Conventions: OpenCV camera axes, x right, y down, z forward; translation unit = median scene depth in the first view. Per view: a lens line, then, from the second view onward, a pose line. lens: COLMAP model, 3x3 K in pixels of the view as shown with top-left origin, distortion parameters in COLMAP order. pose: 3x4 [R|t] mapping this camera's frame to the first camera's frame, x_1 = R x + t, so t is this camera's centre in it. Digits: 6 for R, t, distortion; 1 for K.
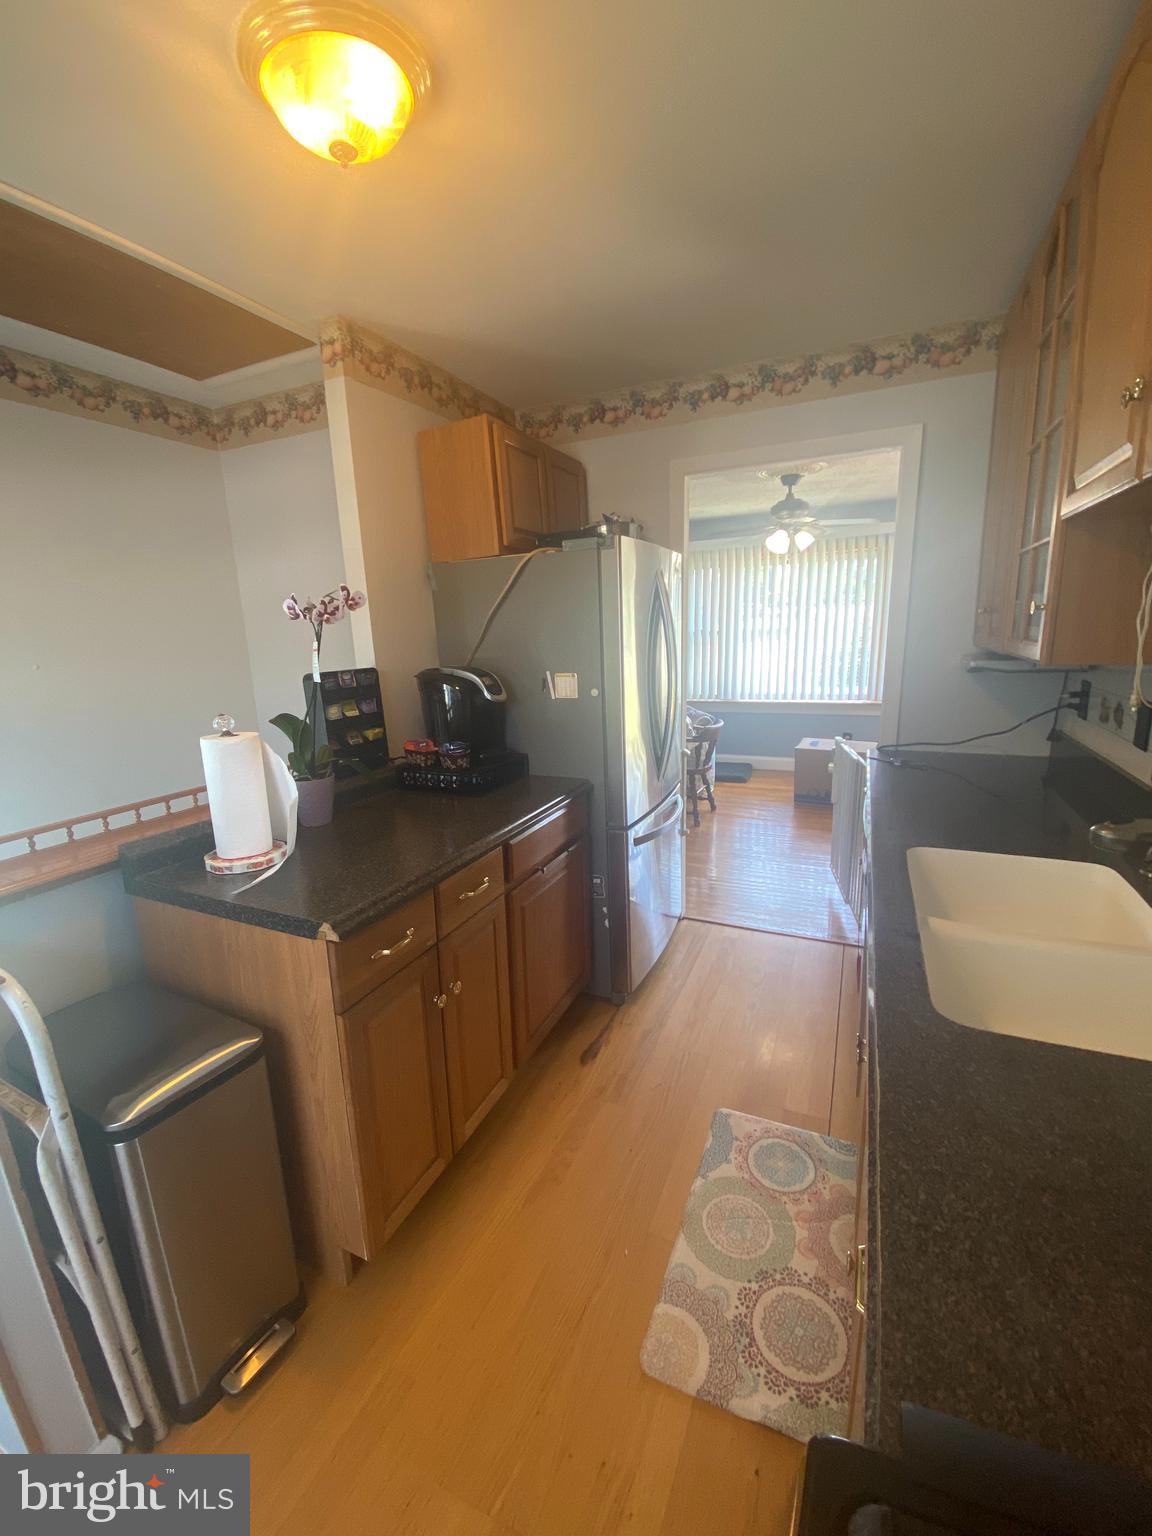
lens RADIAL K [[622.1, 0, 581.9], [0, 622.1, 769.3], [0, 0, 1]] dist [0.020271, -0.020708]
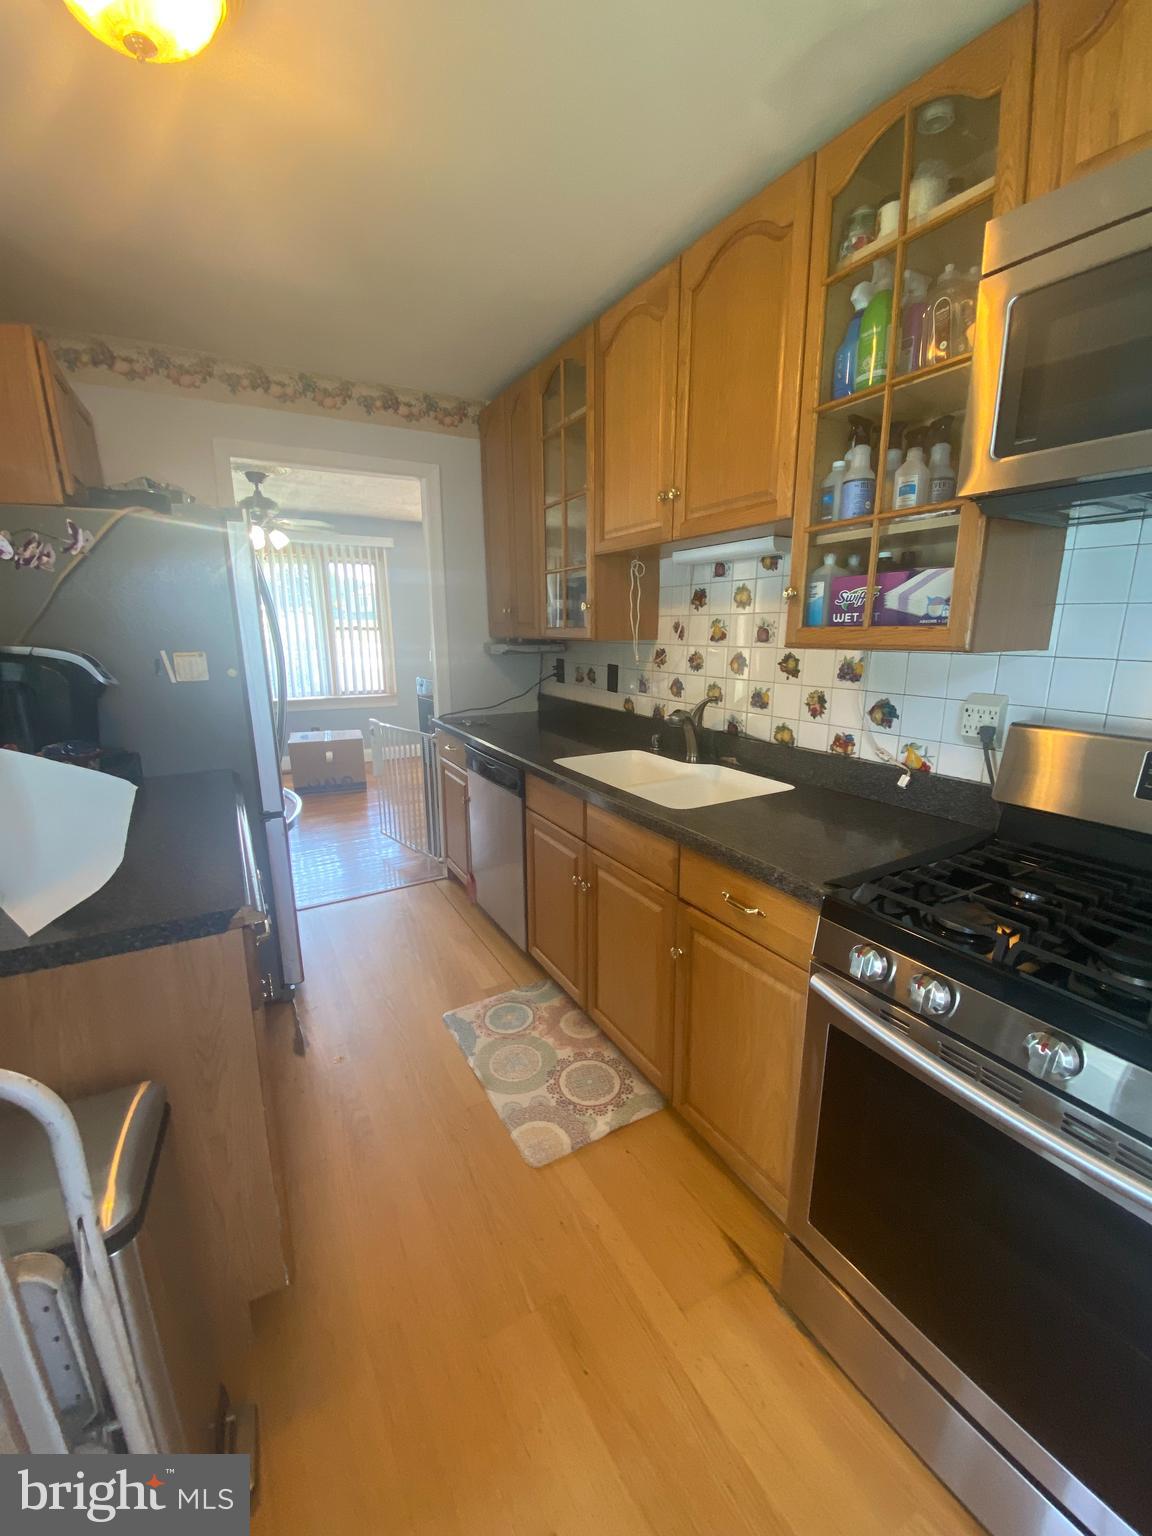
lens RADIAL K [[600.5, 0, 577.5], [0, 600.5, 778.8], [0, 0, 1]] dist [-0.000910, -0.013425]
pose [[0.587207, -0.160185, 0.793429, -0.504868], [0.159268, 0.983926, 0.080771, 0.051888], [-0.793613, 0.078939, 0.603280, 0.074630]]
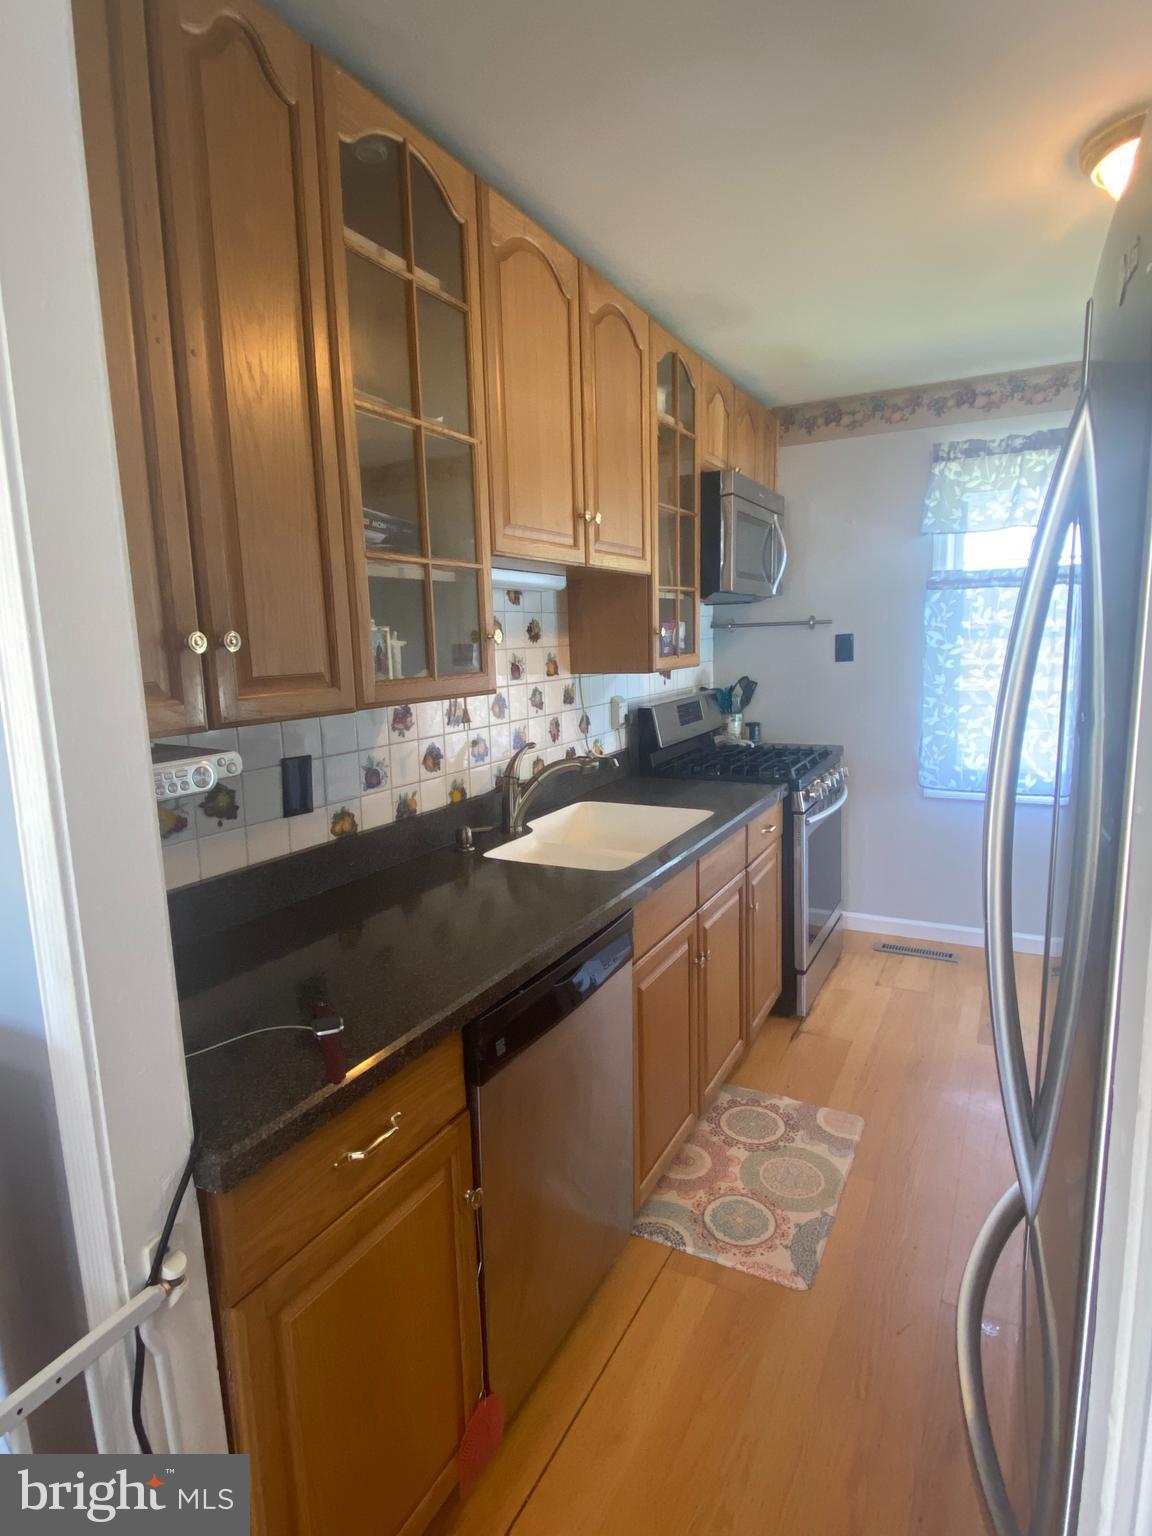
lens RADIAL K [[832.0, 0, 576.0], [0, 832.0, 768.0], [0, 0, 1]] dist [0.002908, -0.000094]
pose [[-0.995517, 0.052462, 0.078701, 0.408736], [0.077871, 0.926896, 0.367152, -0.425663], [-0.053686, 0.371634, -0.926826, 1.819414]]
